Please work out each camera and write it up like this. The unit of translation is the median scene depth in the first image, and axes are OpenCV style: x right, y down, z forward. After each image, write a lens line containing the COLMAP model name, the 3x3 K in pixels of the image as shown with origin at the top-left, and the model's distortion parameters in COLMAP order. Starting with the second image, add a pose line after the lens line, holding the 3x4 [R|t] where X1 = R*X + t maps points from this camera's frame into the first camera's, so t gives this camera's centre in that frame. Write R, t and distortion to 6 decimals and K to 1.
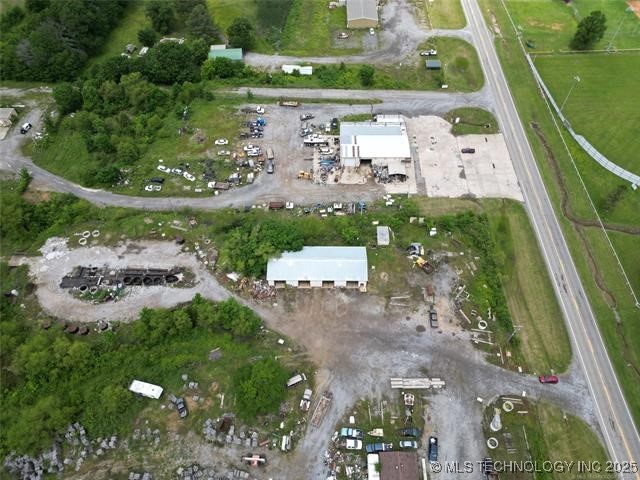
lens RADIAL K [[450.3, 0, 320.0], [0, 450.3, 240.0], [0, 0, 1]] dist [0.023025, -0.006641]
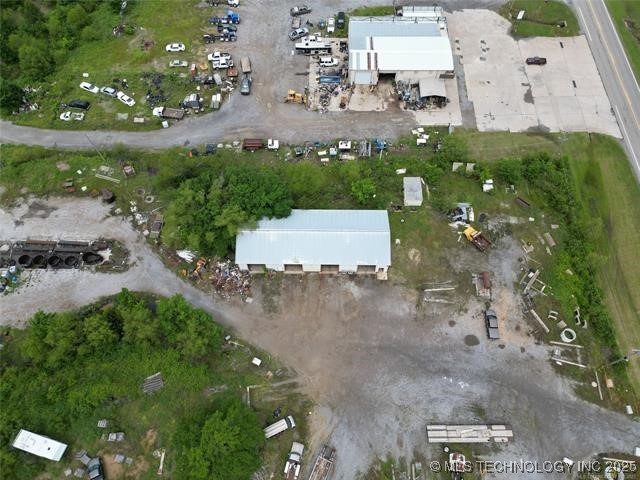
lens RADIAL K [[450.3, 0, 320.0], [0, 450.3, 240.0], [0, 0, 1]] dist [0.023025, -0.006641]
pose [[0.999991, 0.003382, -0.002664, 0.005258], [-0.002940, 0.988495, 0.151226, -0.041459], [0.003145, -0.151217, 0.988496, 0.351206]]
